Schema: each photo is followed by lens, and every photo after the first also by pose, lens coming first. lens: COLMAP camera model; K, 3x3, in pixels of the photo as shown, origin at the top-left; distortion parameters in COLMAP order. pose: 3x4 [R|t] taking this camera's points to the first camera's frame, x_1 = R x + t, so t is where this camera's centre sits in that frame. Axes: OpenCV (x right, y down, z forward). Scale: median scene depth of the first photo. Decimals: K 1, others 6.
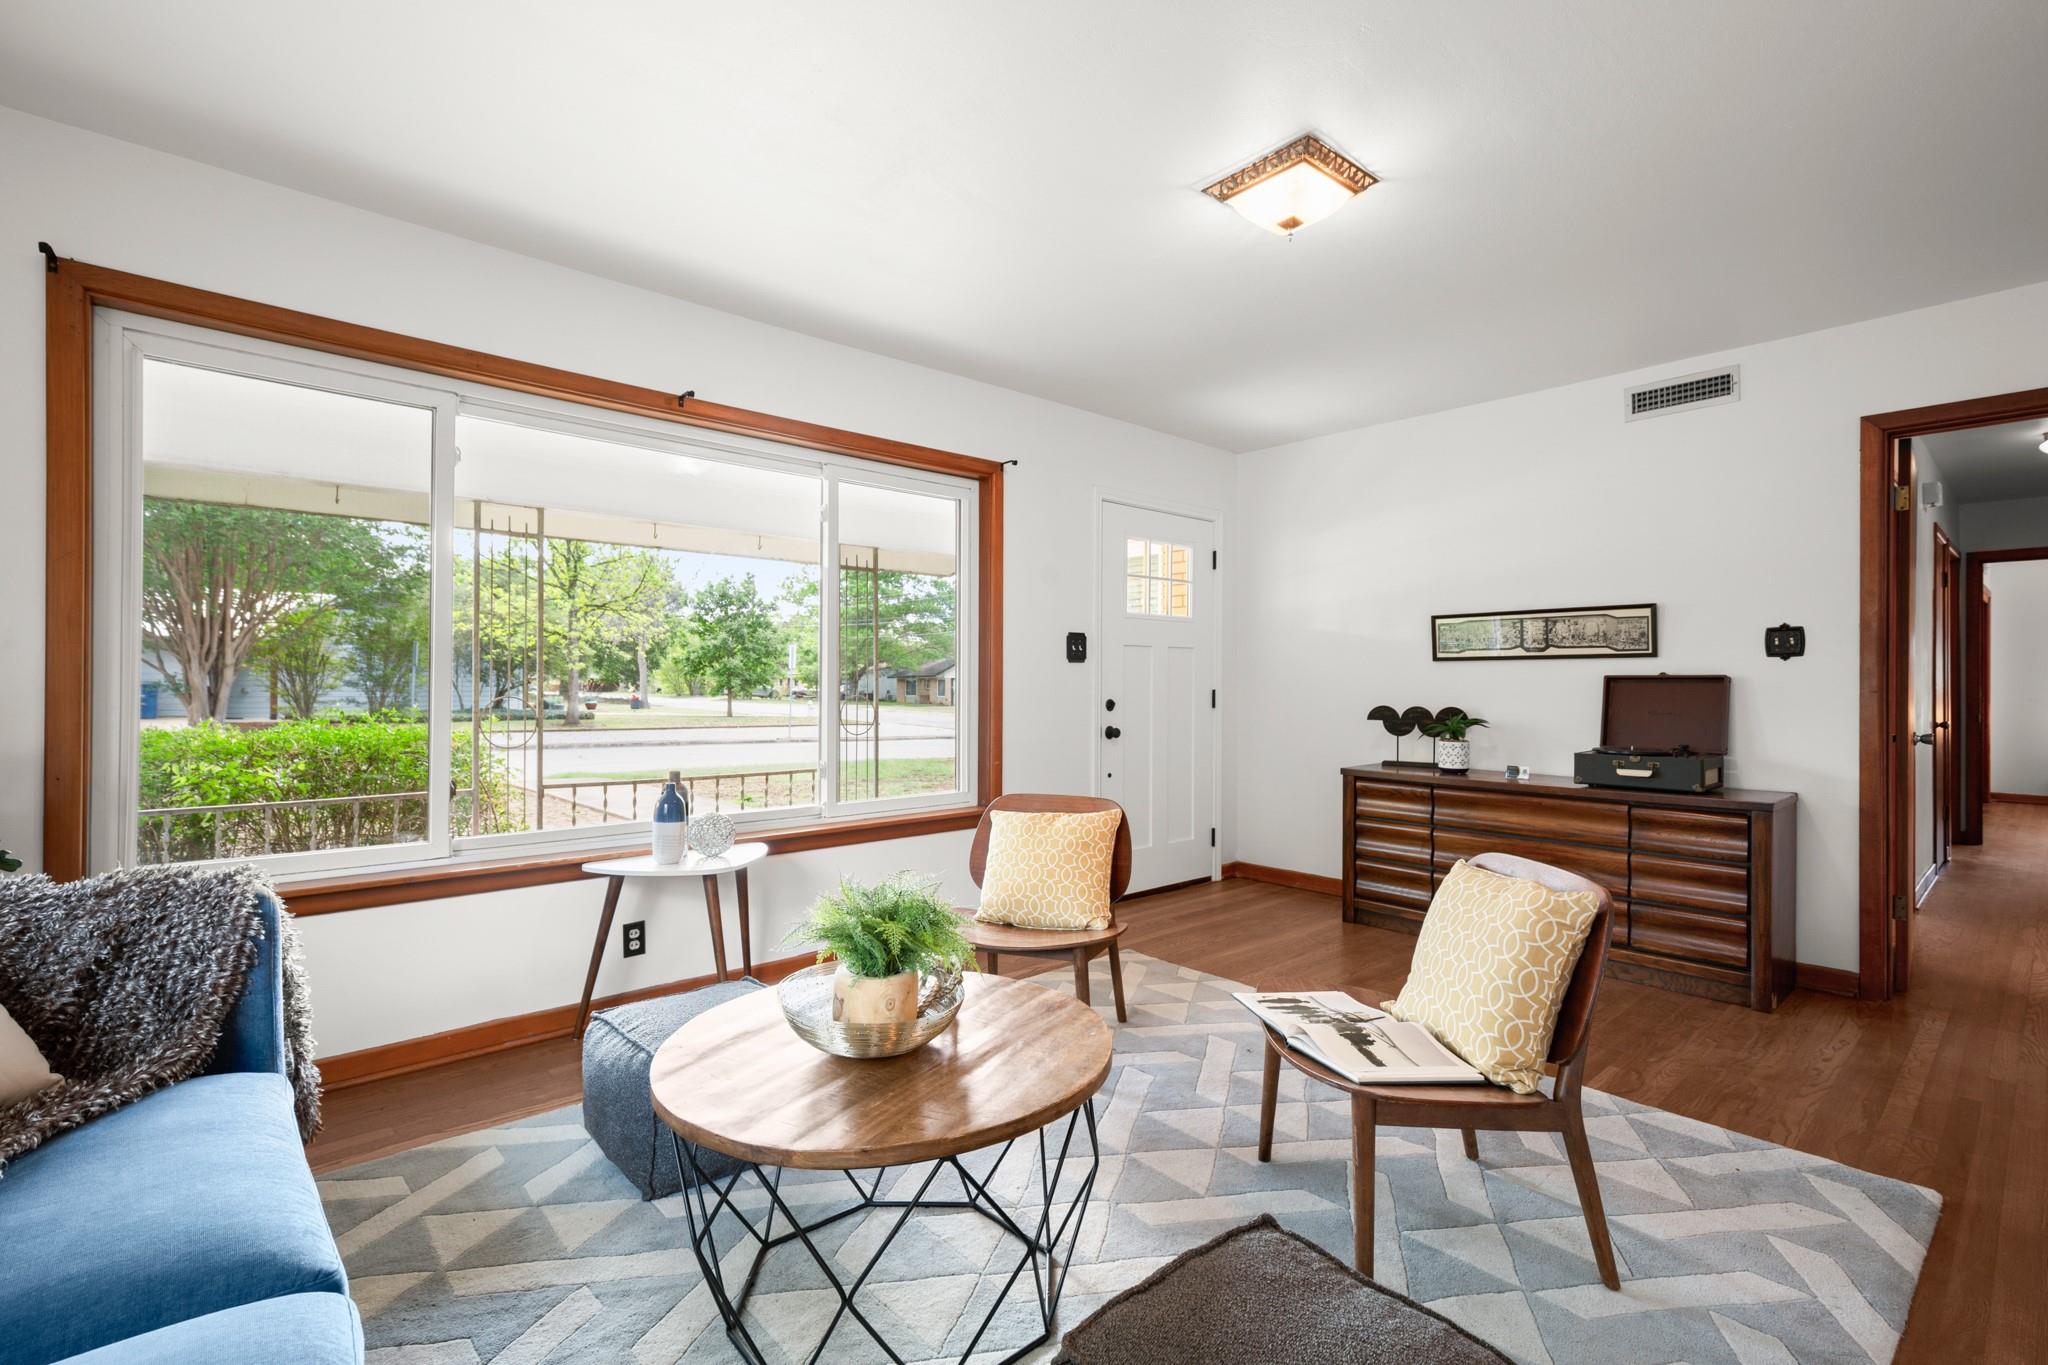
lens RADIAL K [[934.5, 0, 1025.1], [0, 934.5, 677.4], [0, 0, 1]] dist [0.004511, 0.000023]
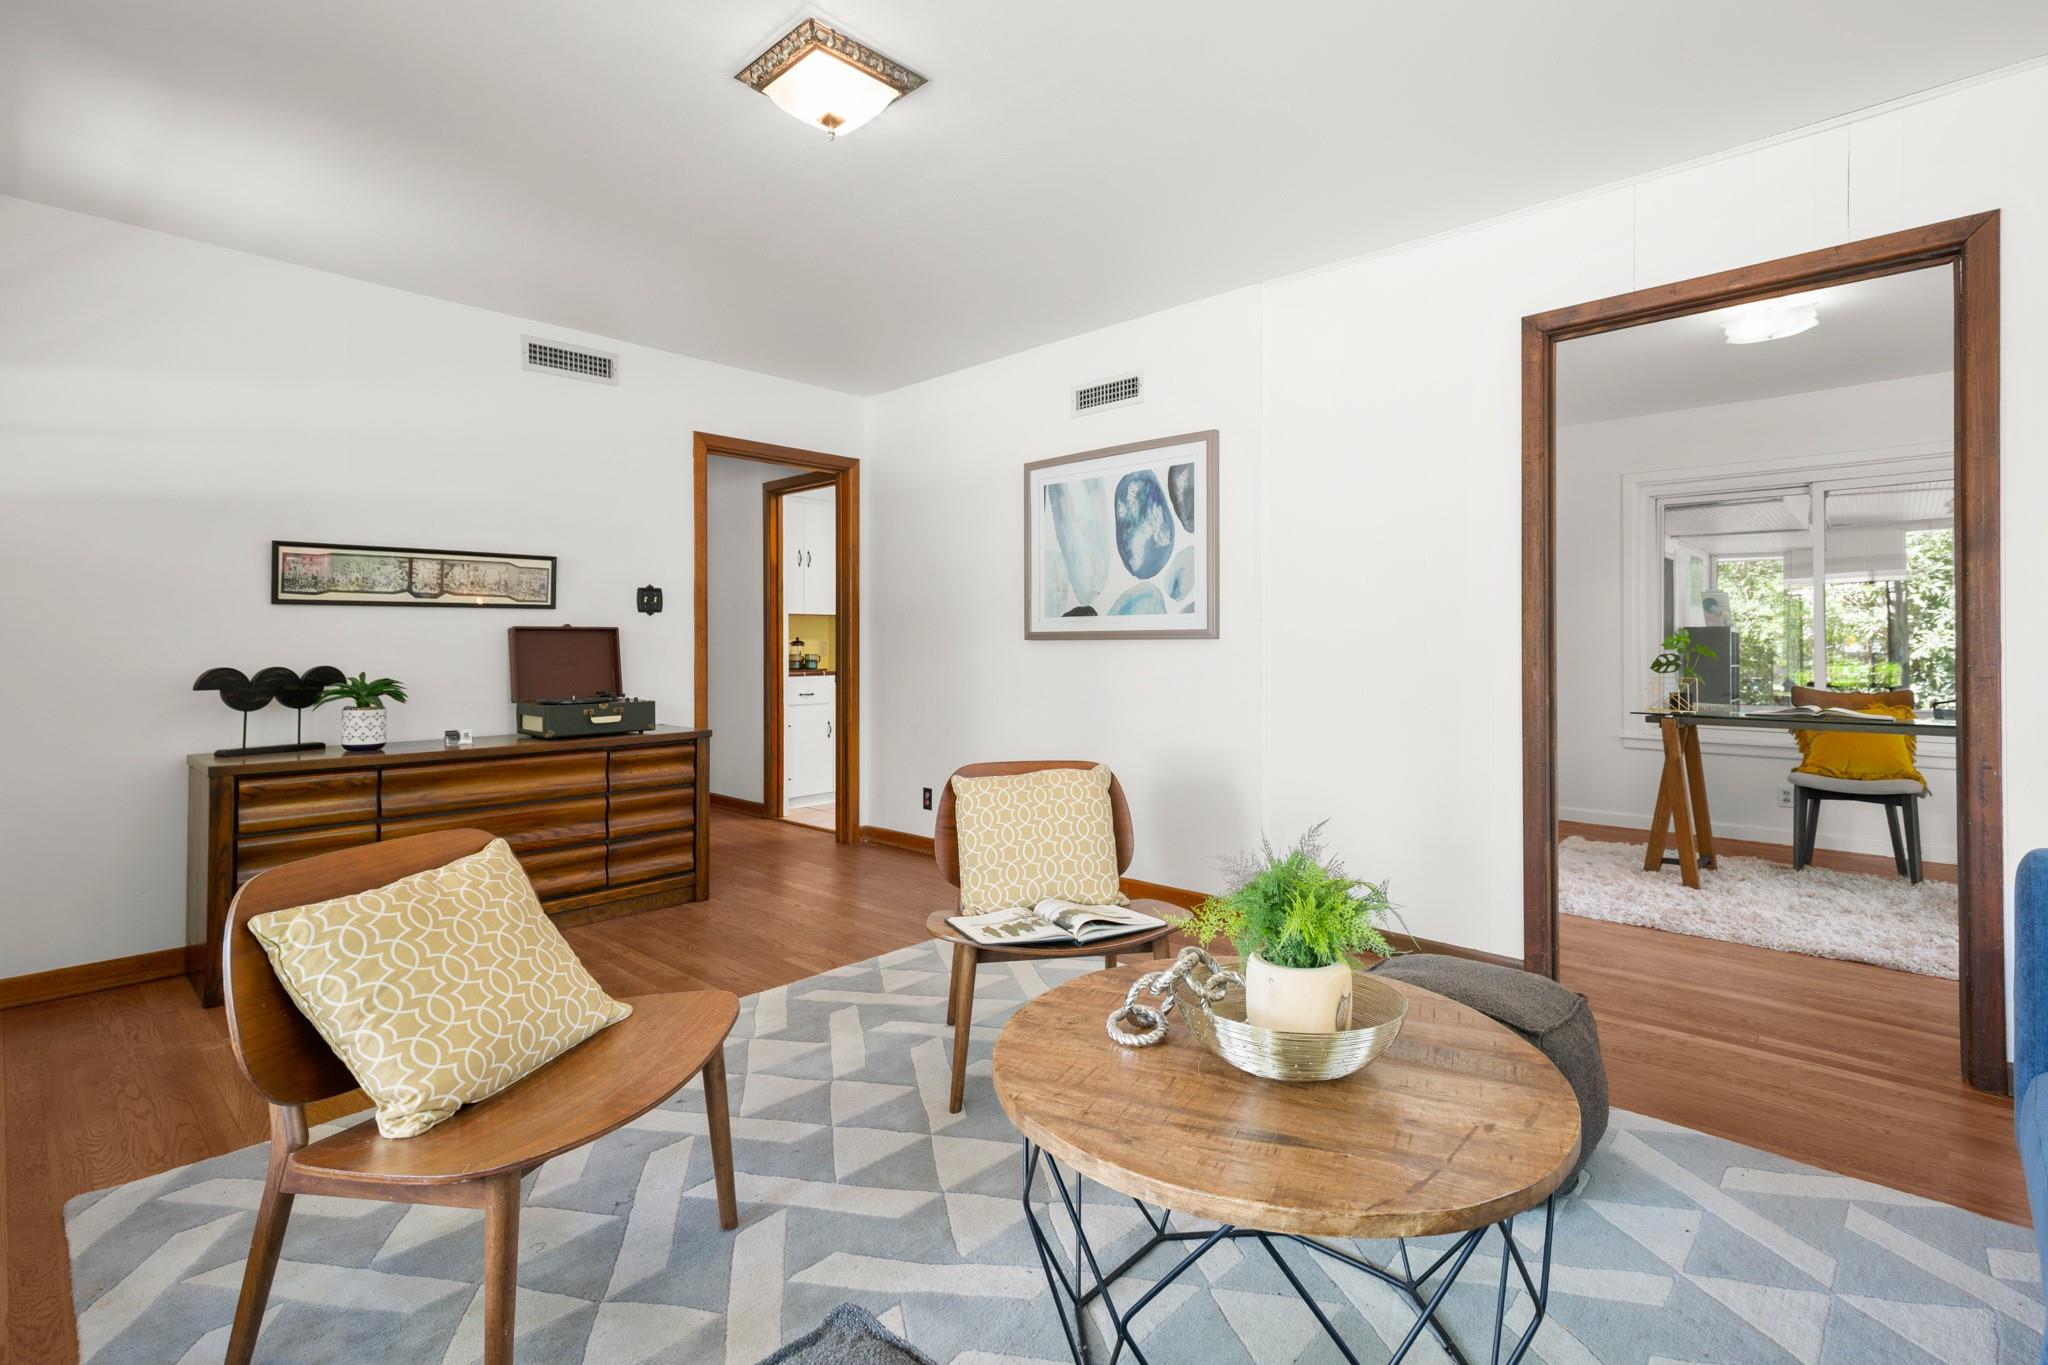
lens RADIAL K [[934.5, 0, 1058.2], [0, 934.5, 637.5], [0, 0, 1]] dist [0.004511, 0.000023]
pose [[-0.102100, 0.012570, 0.994695, -0.372479], [0.010394, 0.999879, -0.011569, 0.024966], [-0.994720, 0.009158, -0.102218, 0.523367]]
